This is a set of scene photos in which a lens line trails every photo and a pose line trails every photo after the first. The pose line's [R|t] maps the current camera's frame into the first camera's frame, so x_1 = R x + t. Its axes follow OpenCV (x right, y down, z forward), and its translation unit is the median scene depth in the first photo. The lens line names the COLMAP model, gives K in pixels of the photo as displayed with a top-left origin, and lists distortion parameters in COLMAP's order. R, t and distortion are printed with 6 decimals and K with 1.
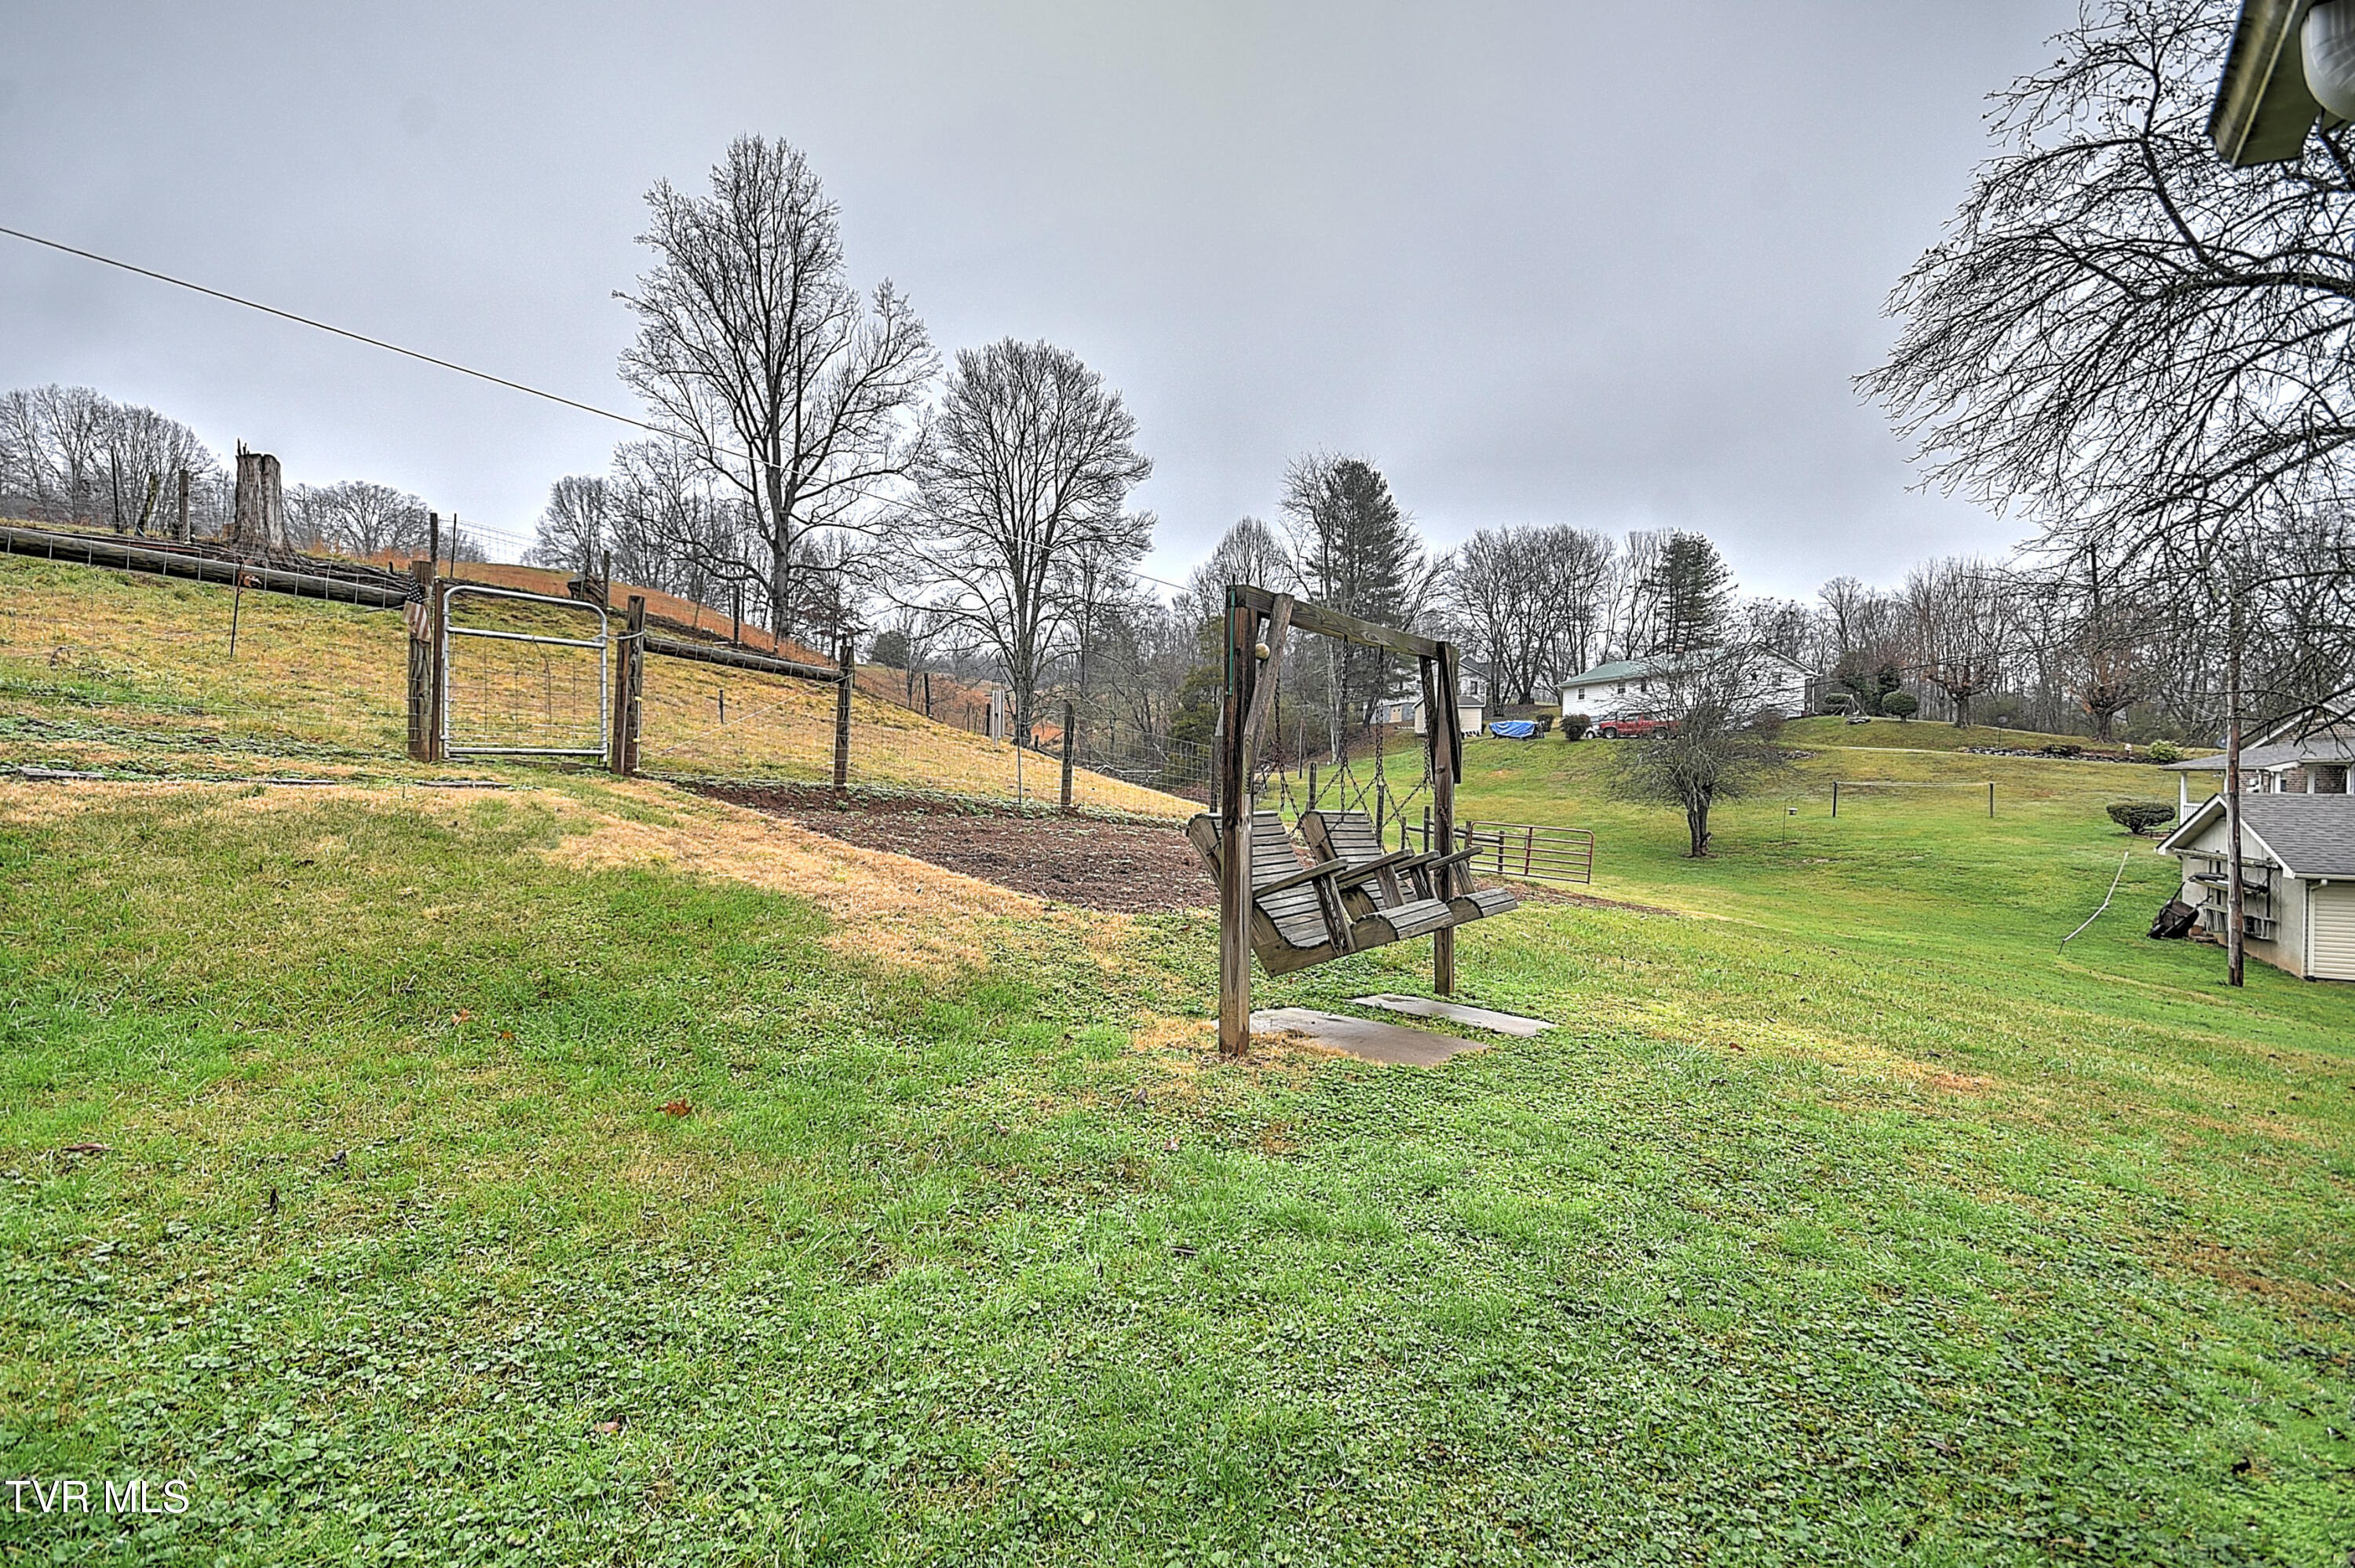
lens RADIAL K [[1030.2, 0, 1167.8], [0, 1030.2, 780.0], [0, 0, 1]] dist [0.015169, -0.005555]
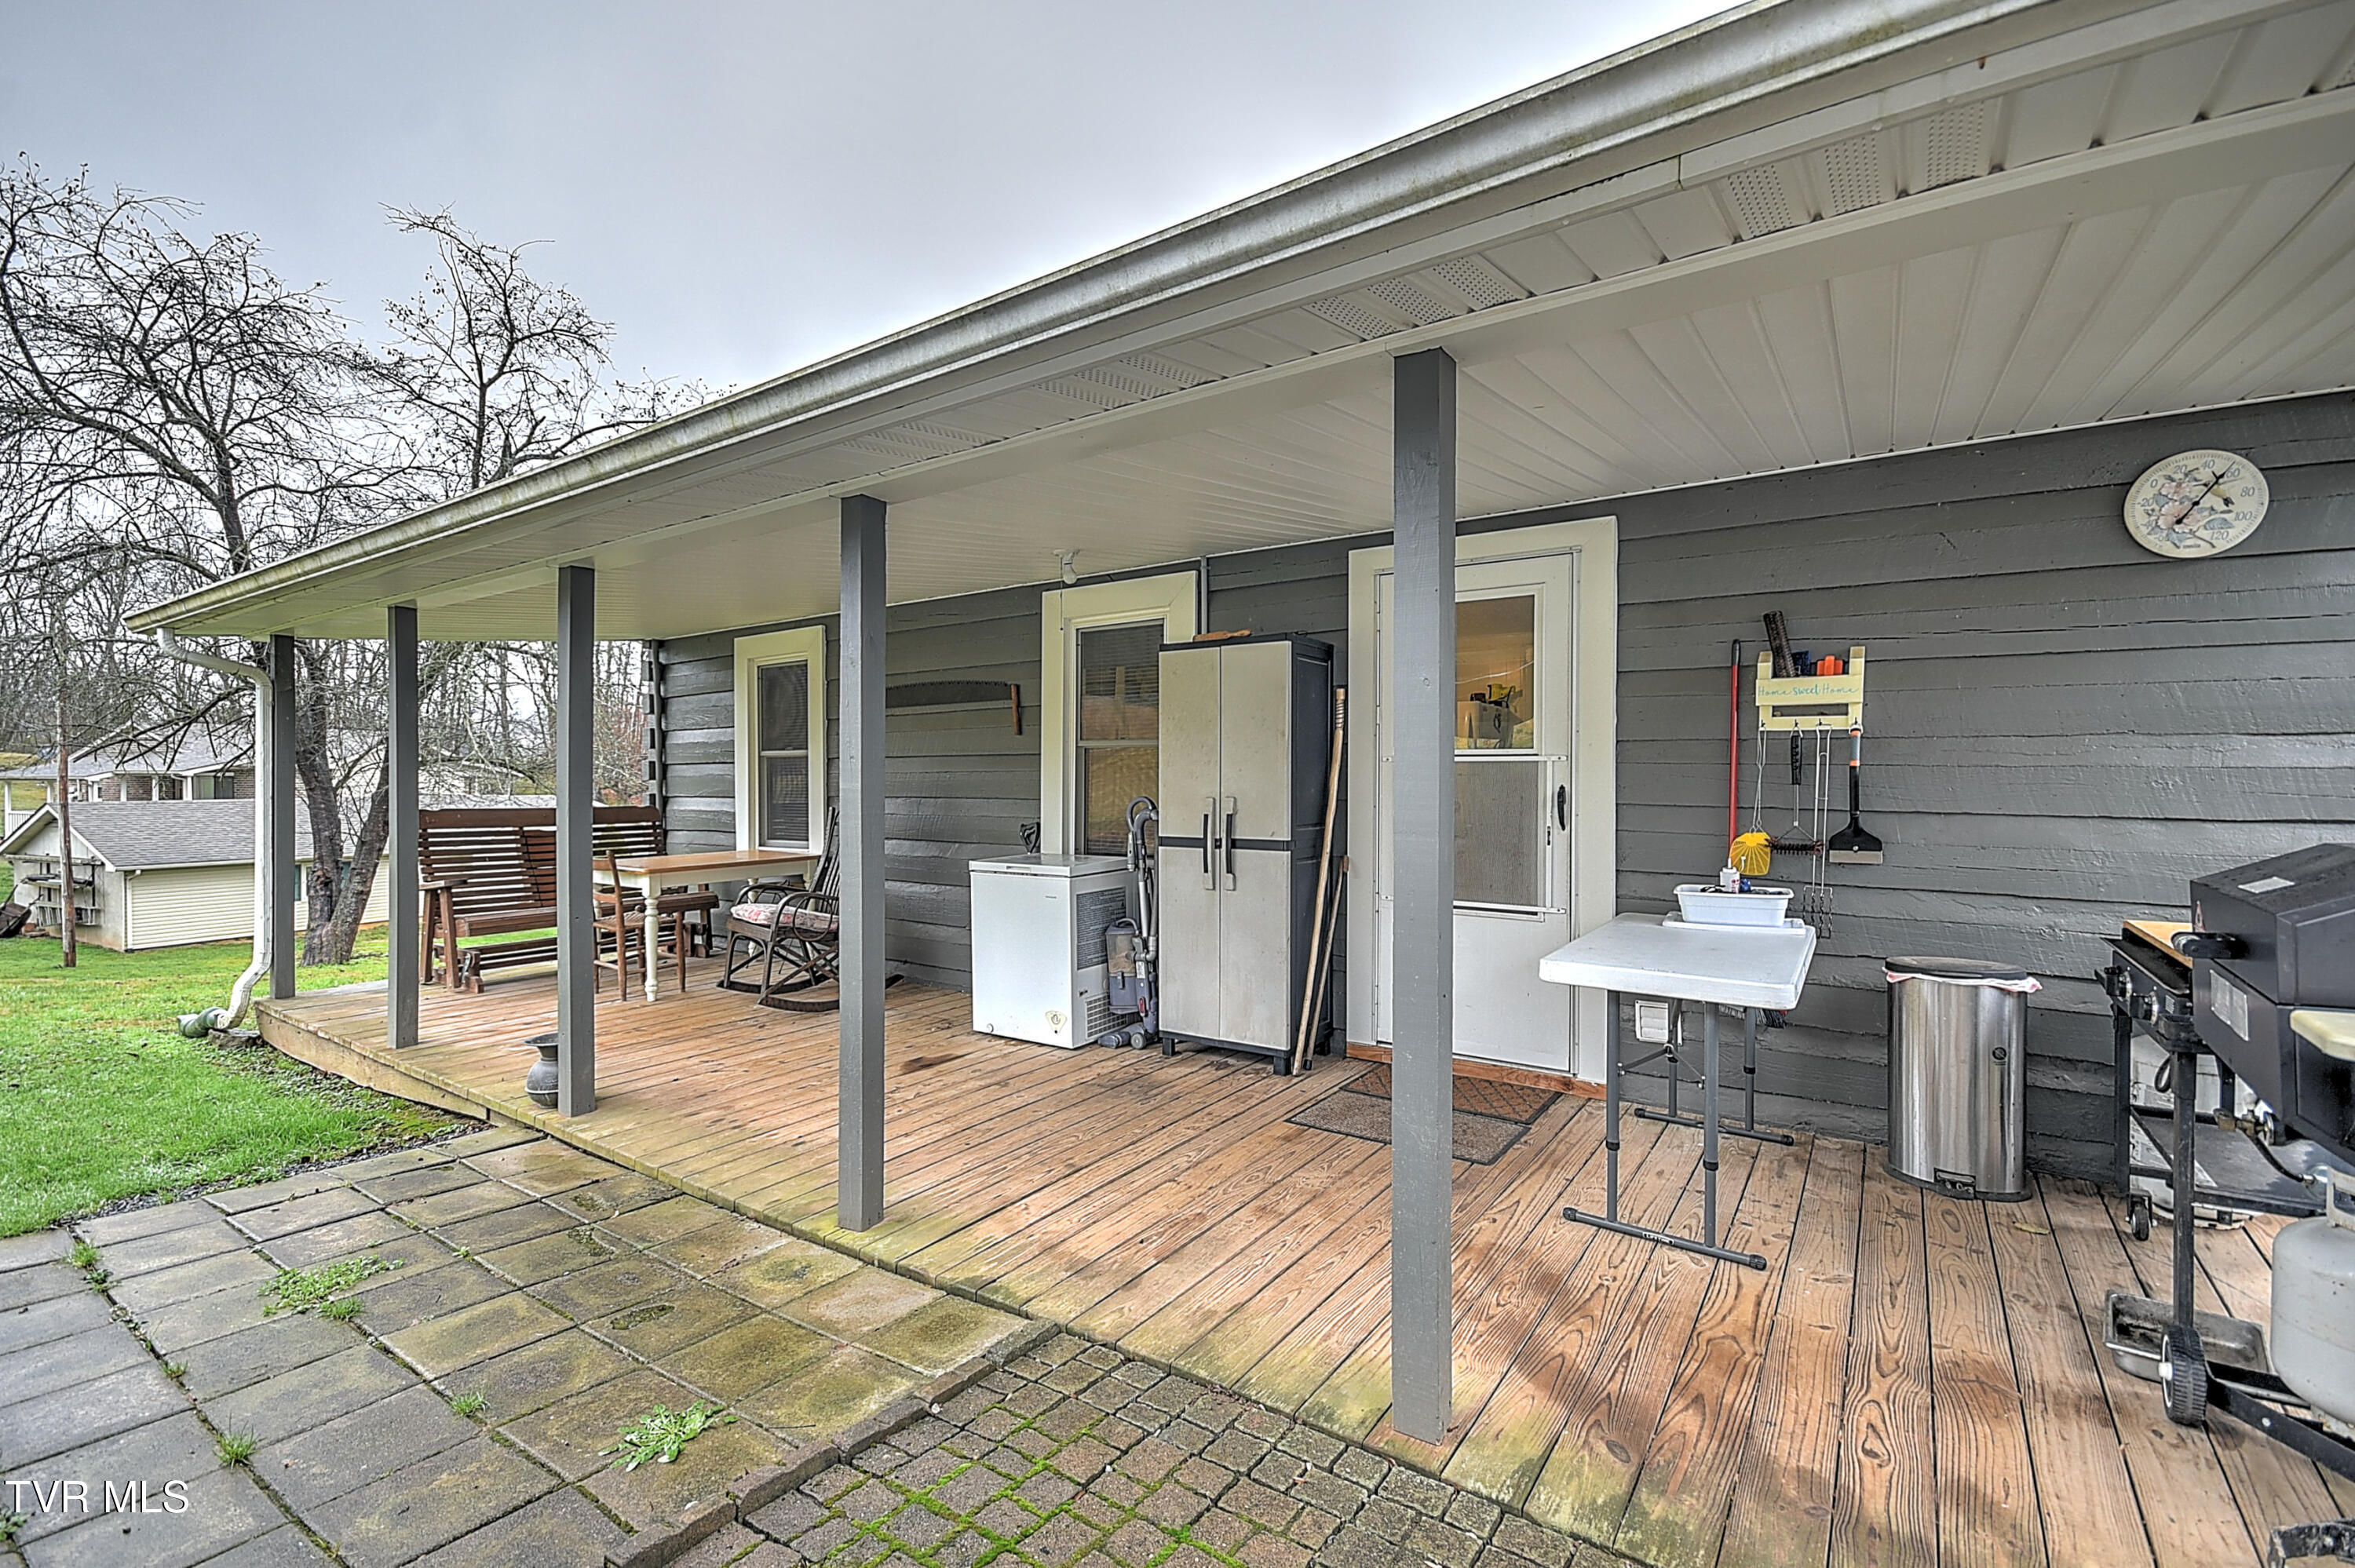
lens RADIAL K [[1030.2, 0, 1161.6], [0, 1030.2, 786.3], [0, 0, 1]] dist [0.015169, -0.005555]
pose [[-0.049947, -0.012251, 0.998677, -0.065938], [0.006786, 0.999898, 0.012605, -0.004227], [-0.998729, 0.007407, -0.049859, -0.055830]]
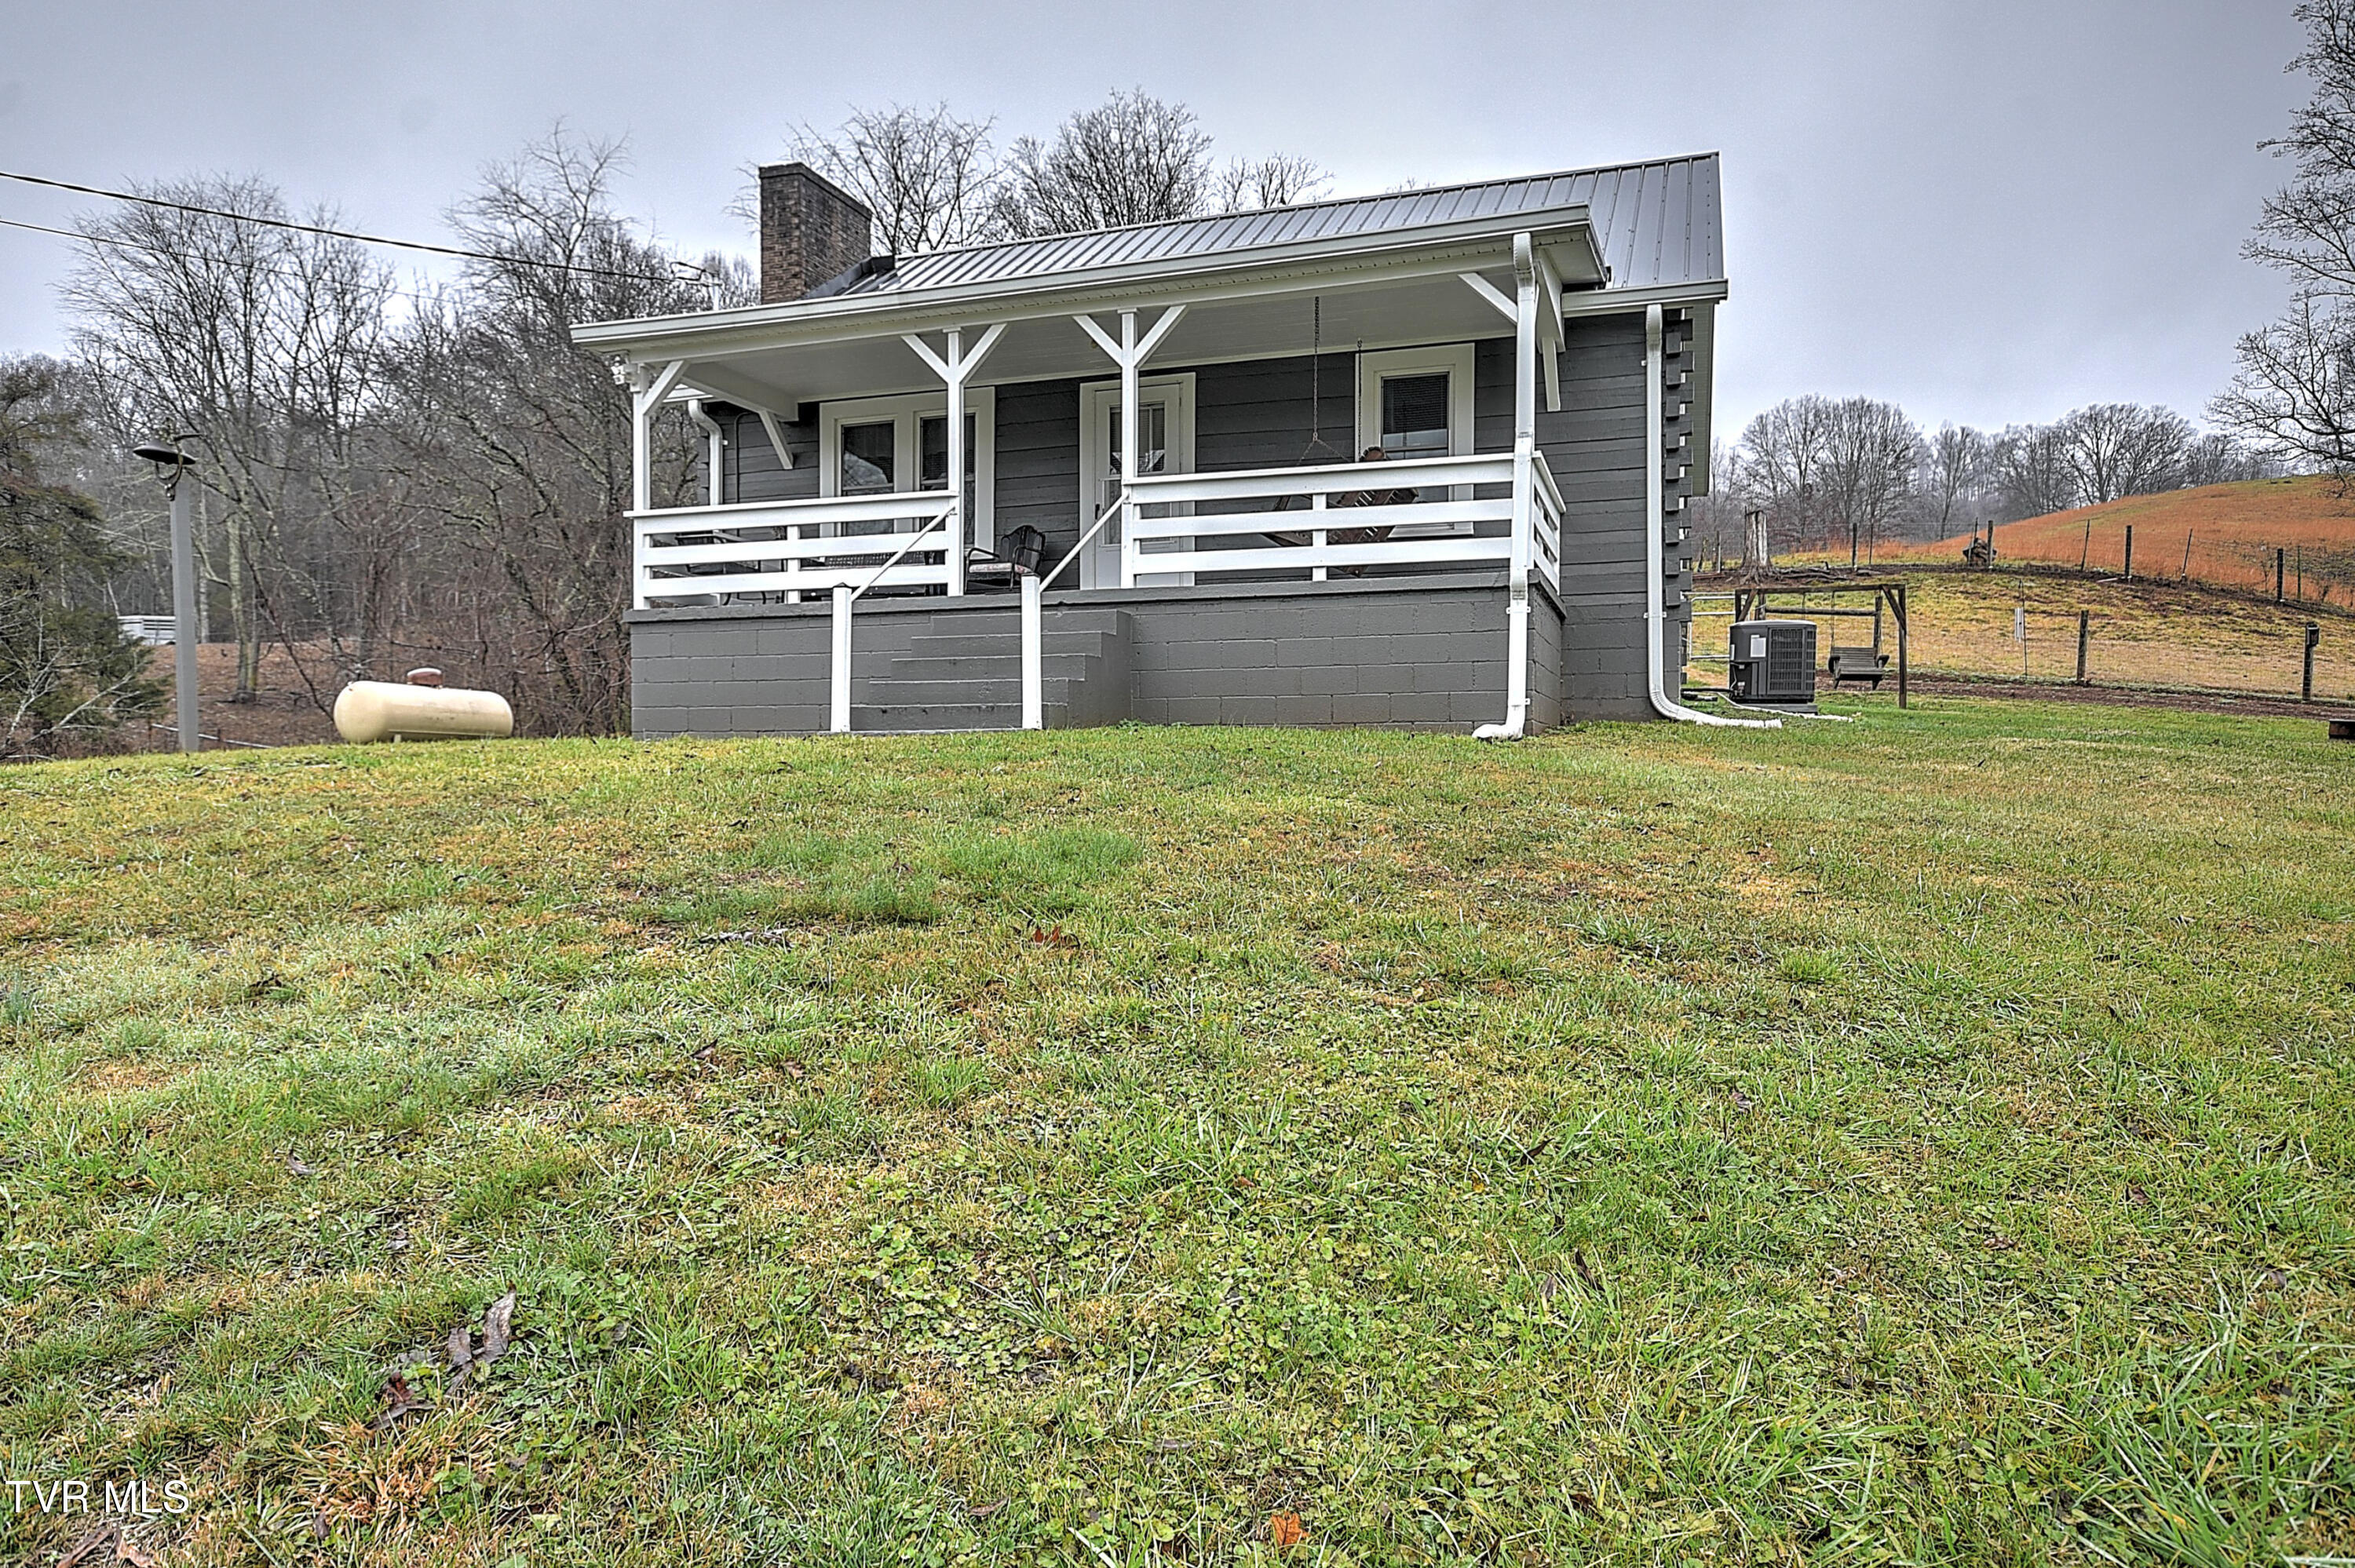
lens RADIAL K [[1476.7, 0, 1165.7], [0, 1476.7, 783.7], [0, 0, 1]] dist [0.048708, -0.007215]
pose [[0.323765, 0.002068, -0.946135, 0.322950], [-0.007312, 0.999973, -0.000316, 0.039703], [0.946109, 0.007020, 0.323771, -0.199646]]
